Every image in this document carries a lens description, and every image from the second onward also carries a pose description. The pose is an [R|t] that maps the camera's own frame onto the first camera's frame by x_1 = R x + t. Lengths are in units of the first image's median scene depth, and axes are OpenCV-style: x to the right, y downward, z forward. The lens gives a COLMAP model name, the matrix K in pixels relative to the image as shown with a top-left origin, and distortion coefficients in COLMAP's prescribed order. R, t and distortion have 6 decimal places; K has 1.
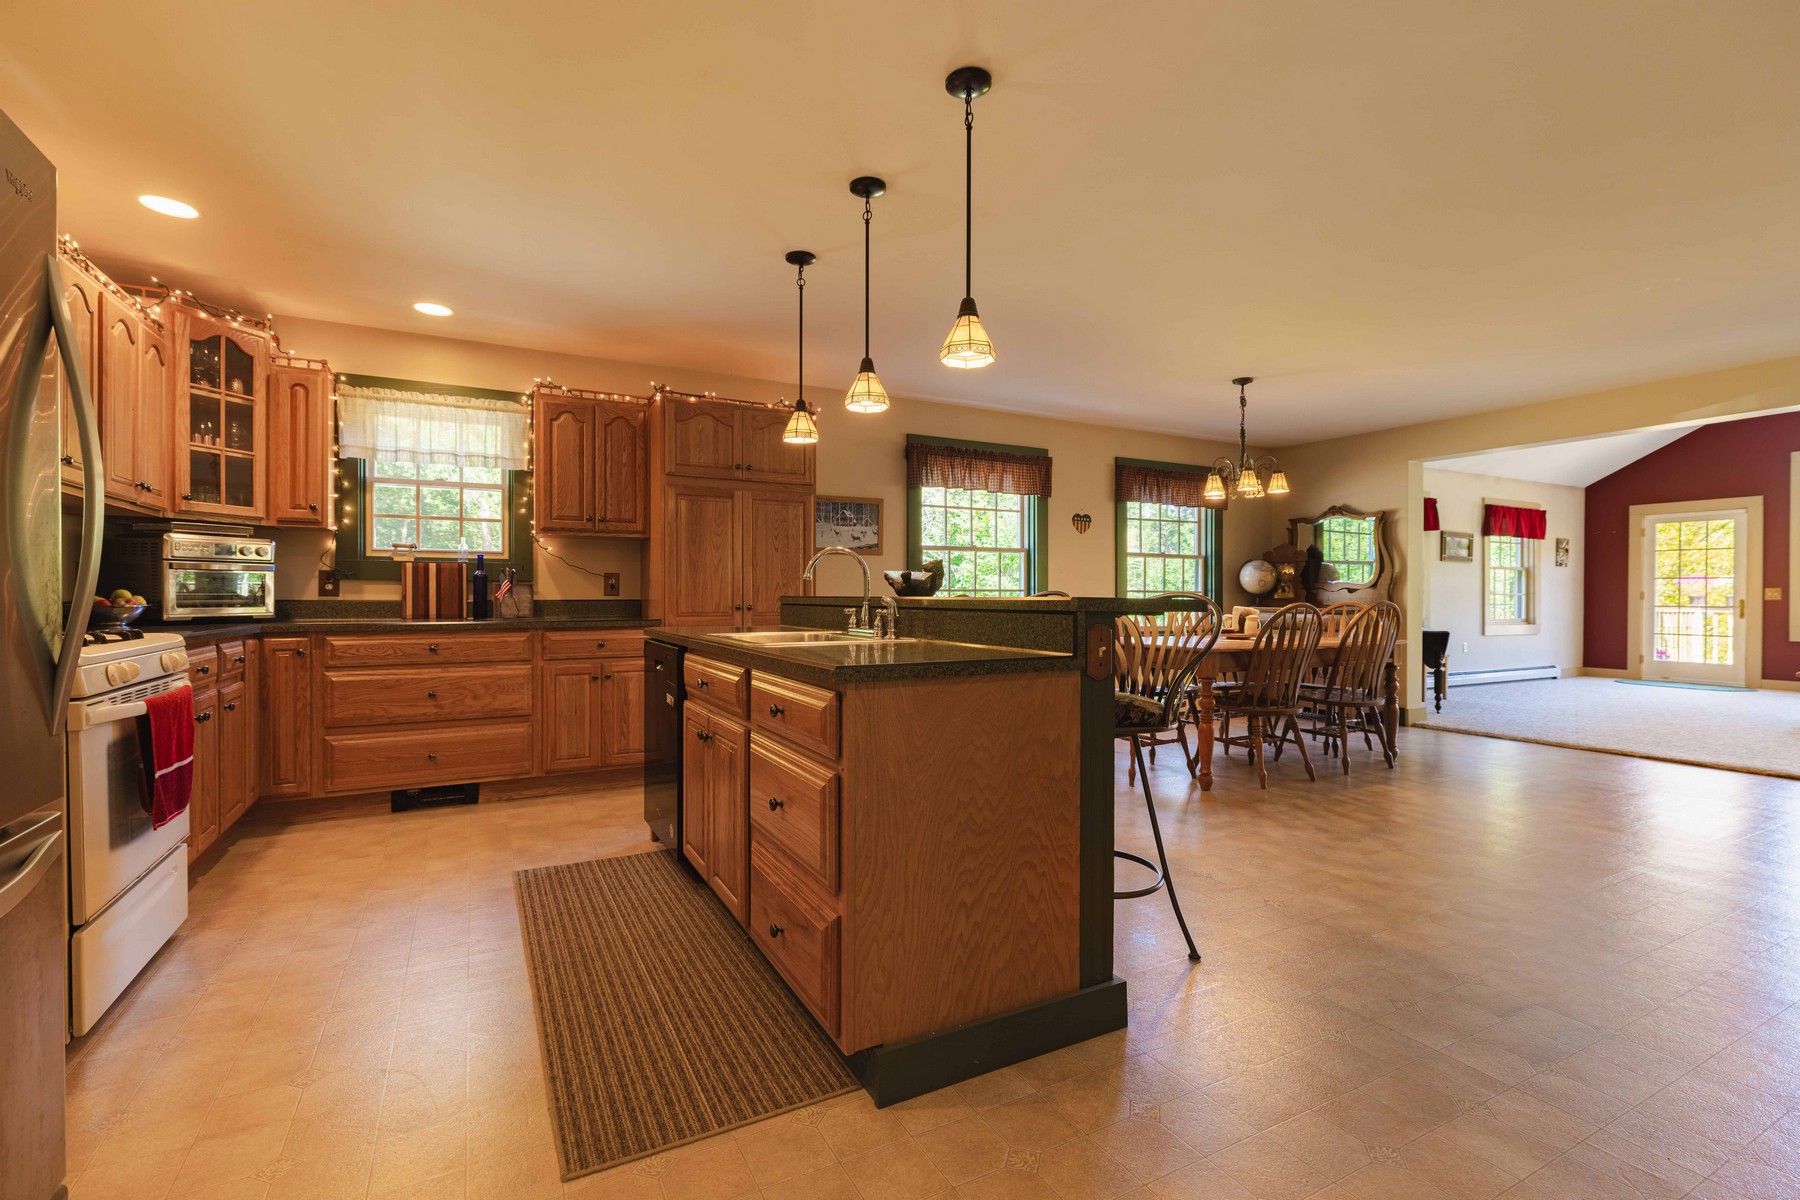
lens RADIAL K [[801.9, 0, 867.9], [0, 801.9, 595.6], [0, 0, 1]] dist [-0.022822, 0.005332]
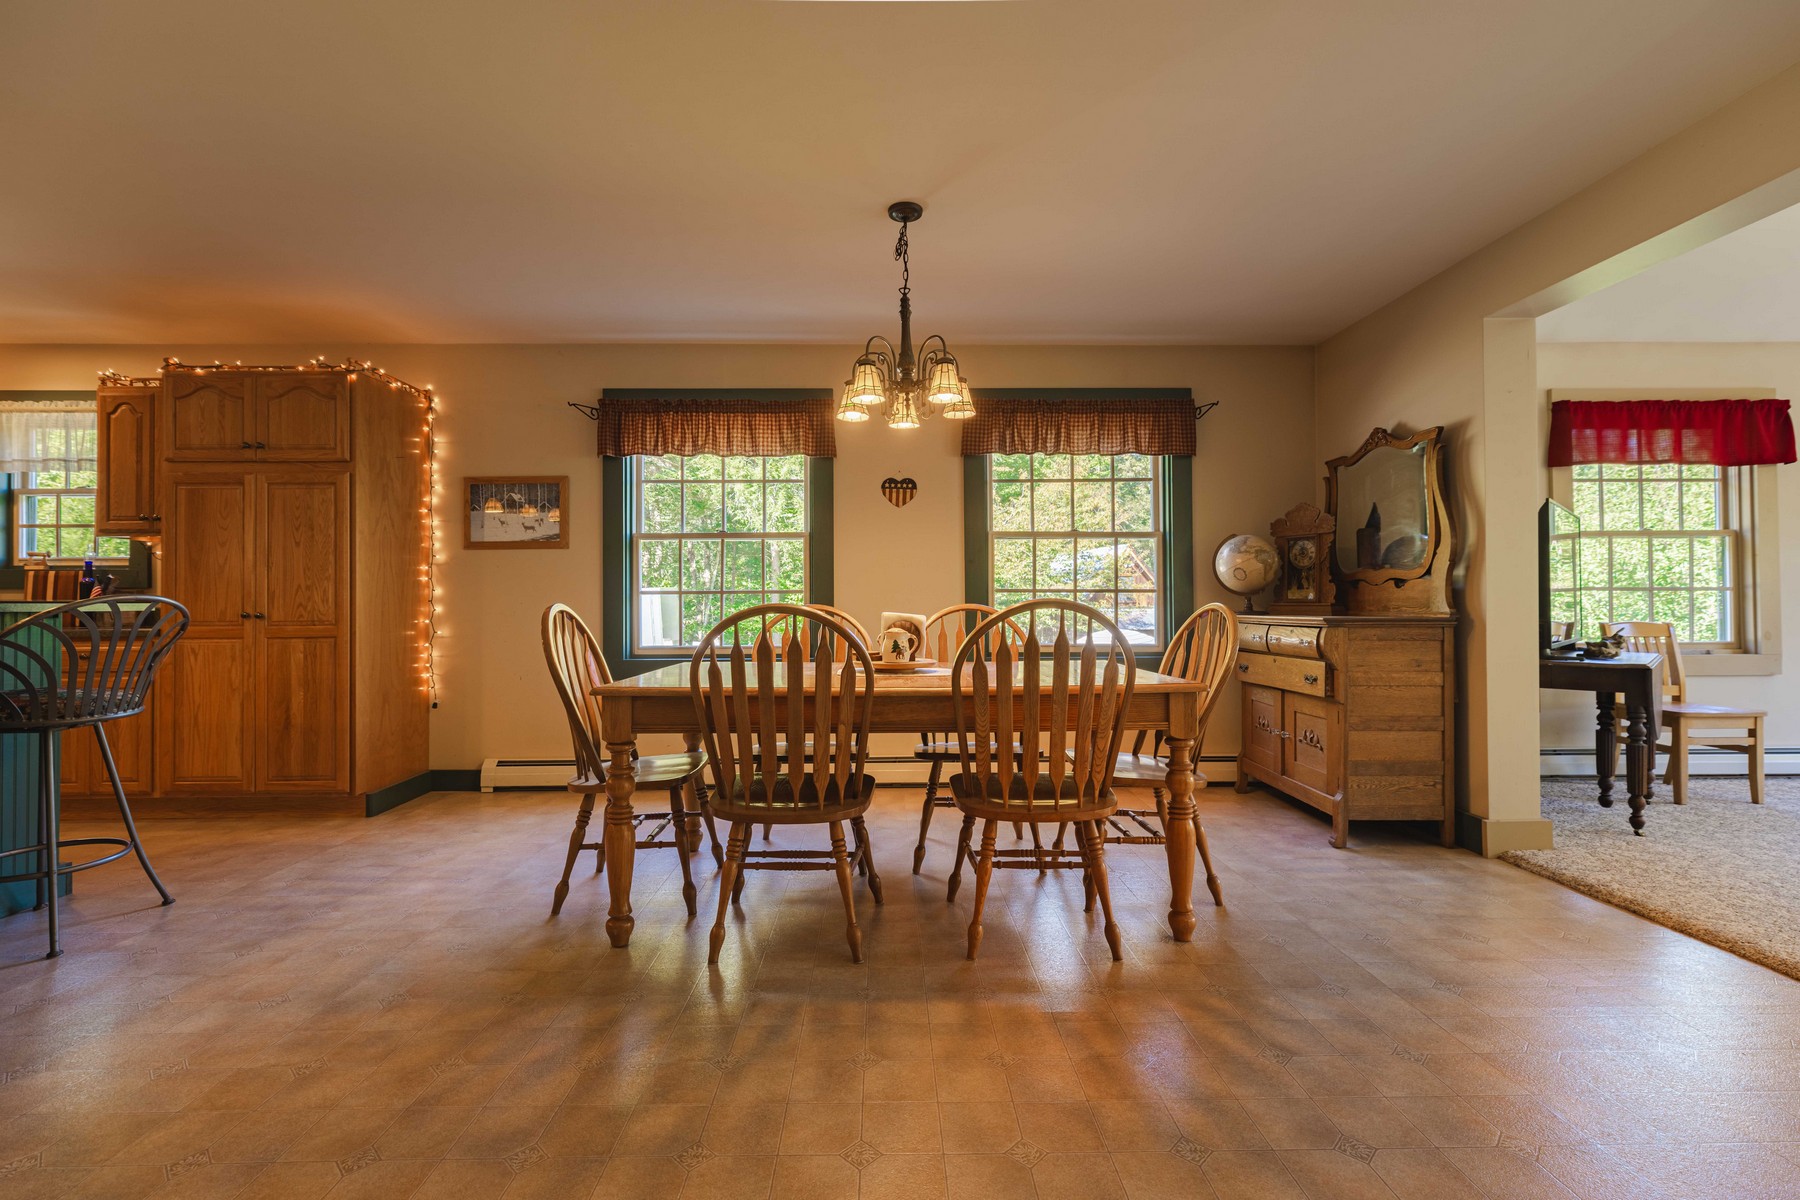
lens RADIAL K [[801.9, 0, 901.9], [0, 801.9, 589.7], [0, 0, 1]] dist [-0.022822, 0.005332]
pose [[0.899782, -0.016819, -0.436016, 0.529575], [0.007141, 0.999691, -0.023827, 0.008102], [0.436282, 0.018326, 0.899623, 0.372570]]
